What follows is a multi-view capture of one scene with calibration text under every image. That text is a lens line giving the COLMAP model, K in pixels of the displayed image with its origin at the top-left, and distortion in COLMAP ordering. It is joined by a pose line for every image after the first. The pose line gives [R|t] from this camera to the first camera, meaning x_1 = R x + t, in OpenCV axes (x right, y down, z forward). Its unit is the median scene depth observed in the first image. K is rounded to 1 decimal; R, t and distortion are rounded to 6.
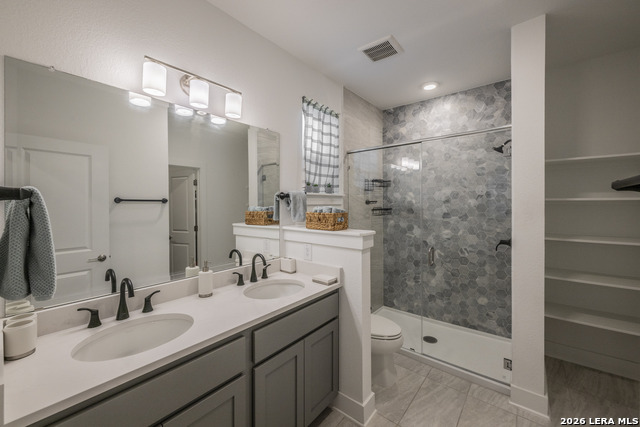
lens RADIAL K [[259.2, 0, 326.3], [0, 259.2, 200.0], [0, 0, 1]] dist [-0.003112, -0.000016]
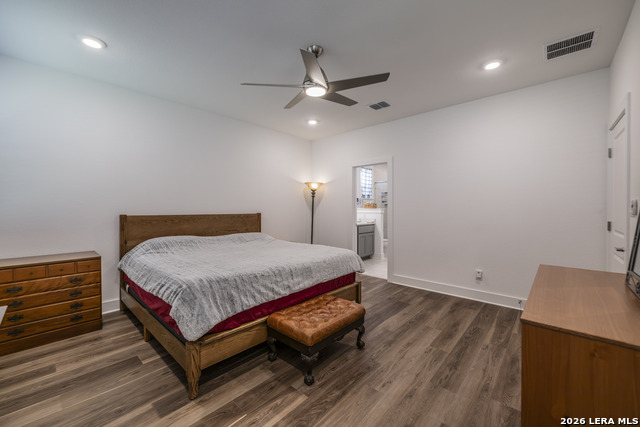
lens RADIAL K [[259.2, 0, 322.3], [0, 259.2, 208.1], [0, 0, 1]] dist [-0.003112, -0.000016]
pose [[0.996859, -0.000238, -0.079200, -0.331270], [0.002166, 0.999703, 0.024257, 0.016987], [0.079170, -0.024352, 0.996564, -2.285744]]
